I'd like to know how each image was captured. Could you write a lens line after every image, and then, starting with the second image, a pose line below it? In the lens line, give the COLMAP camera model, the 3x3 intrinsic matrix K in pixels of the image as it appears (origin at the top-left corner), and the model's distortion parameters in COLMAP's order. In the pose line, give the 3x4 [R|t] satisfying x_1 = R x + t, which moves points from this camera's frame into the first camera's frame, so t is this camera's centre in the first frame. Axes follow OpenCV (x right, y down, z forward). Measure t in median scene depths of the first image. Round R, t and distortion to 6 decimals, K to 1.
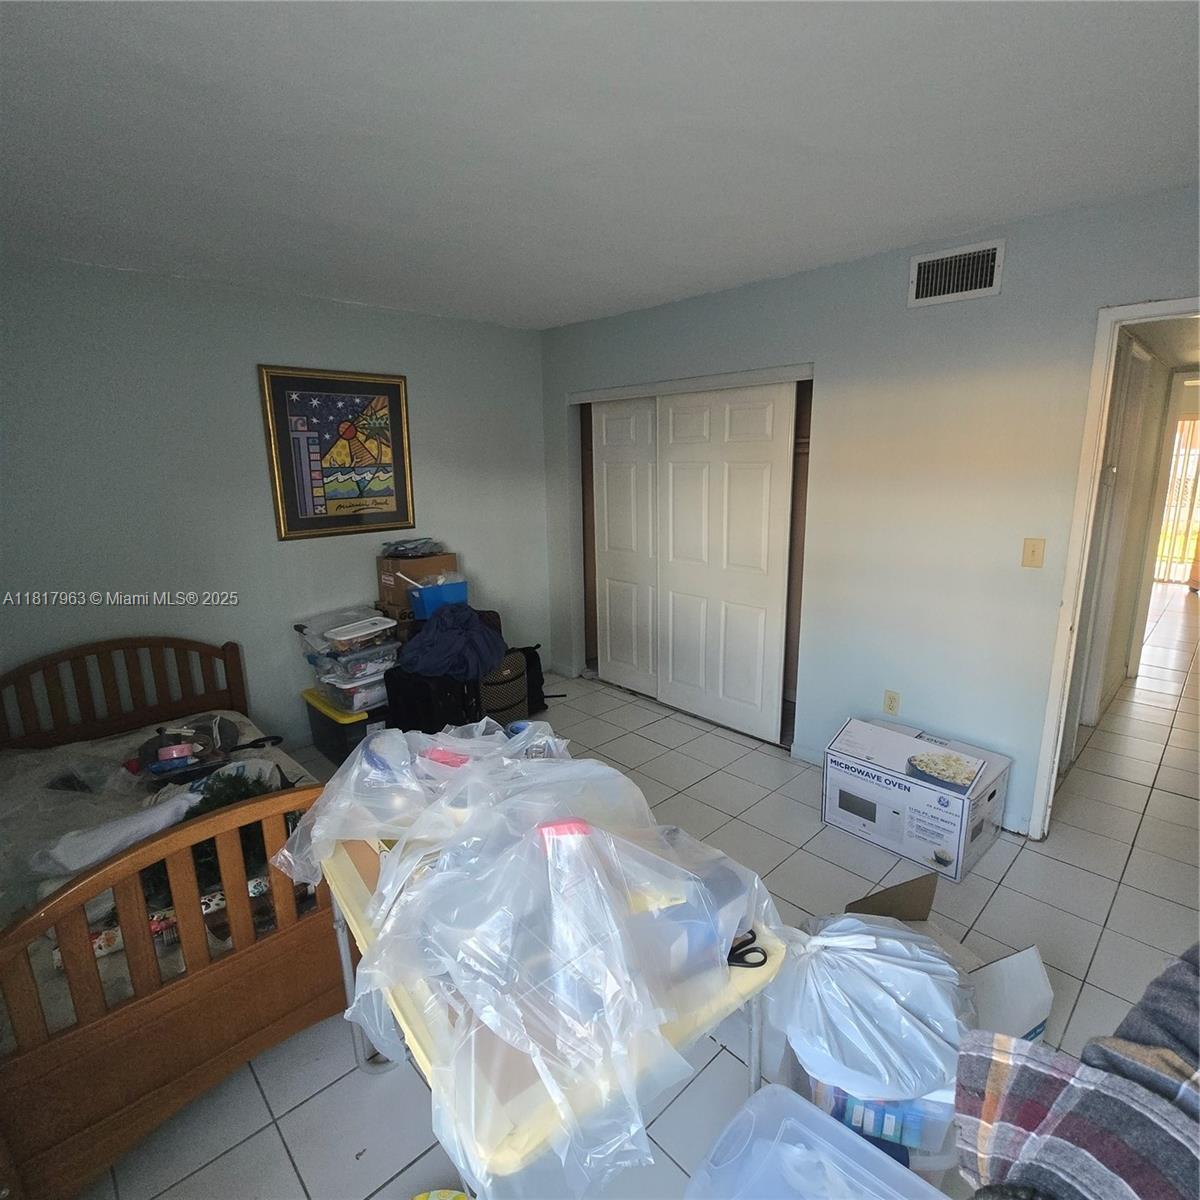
lens RADIAL K [[649.2, 0, 601.7], [0, 649.2, 597.5], [0, 0, 1]] dist [0.005725, 0.004000]
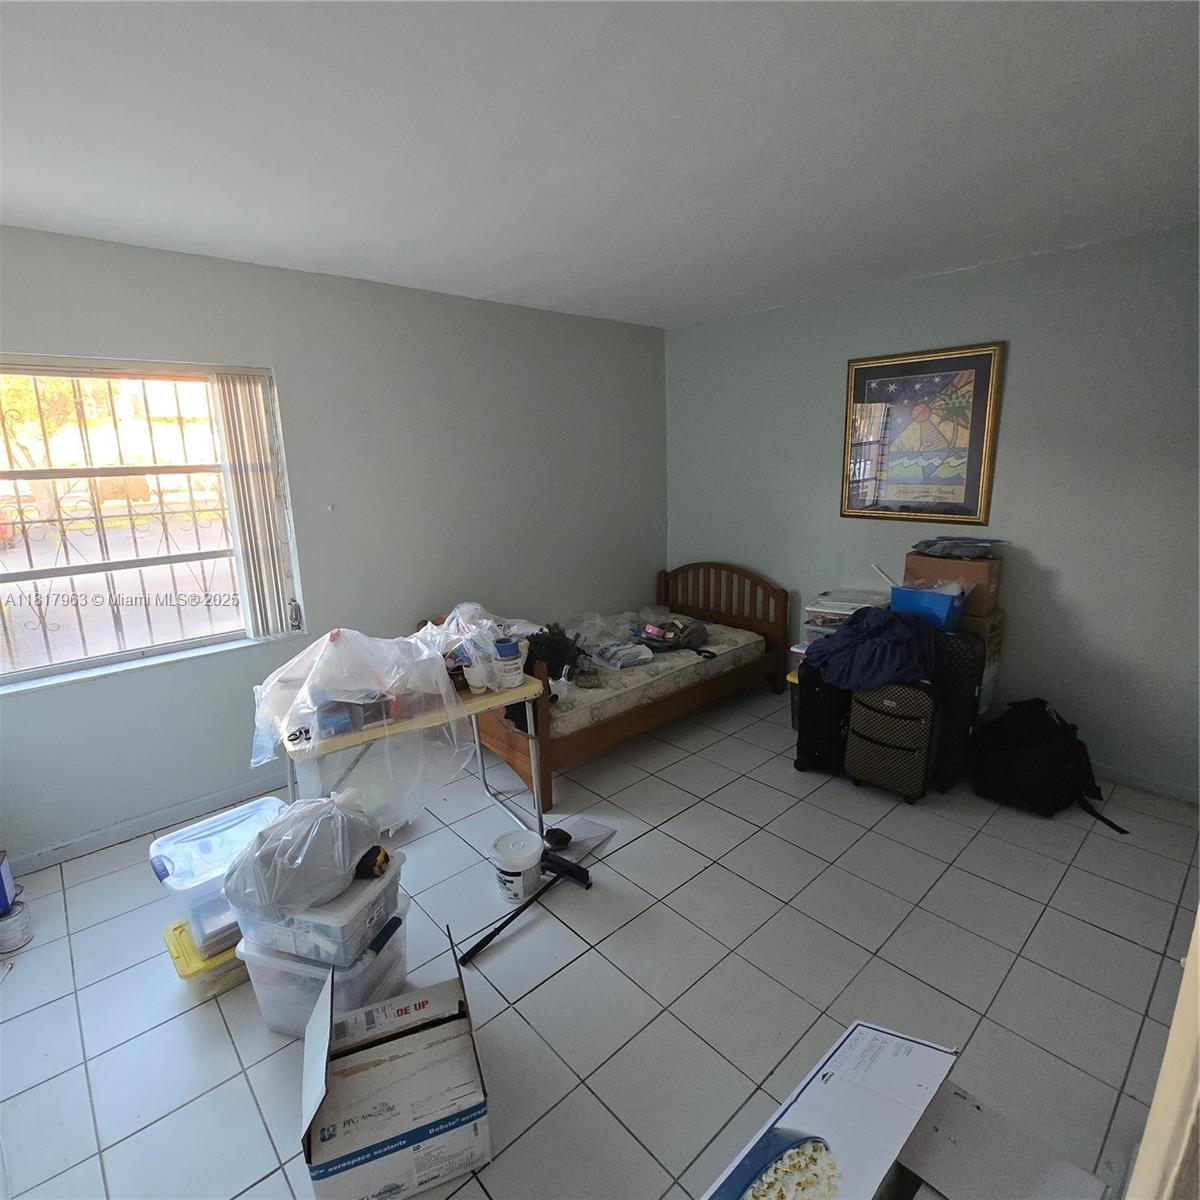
lens RADIAL K [[649.2, 0, 603.2], [0, 649.2, 596.3], [0, 0, 1]] dist [0.005725, 0.004000]
pose [[-0.036828, 0.240588, -0.969928, 0.606365], [-0.185512, 0.952070, 0.243202, -0.142757], [0.981952, 0.188890, 0.009569, 0.567654]]
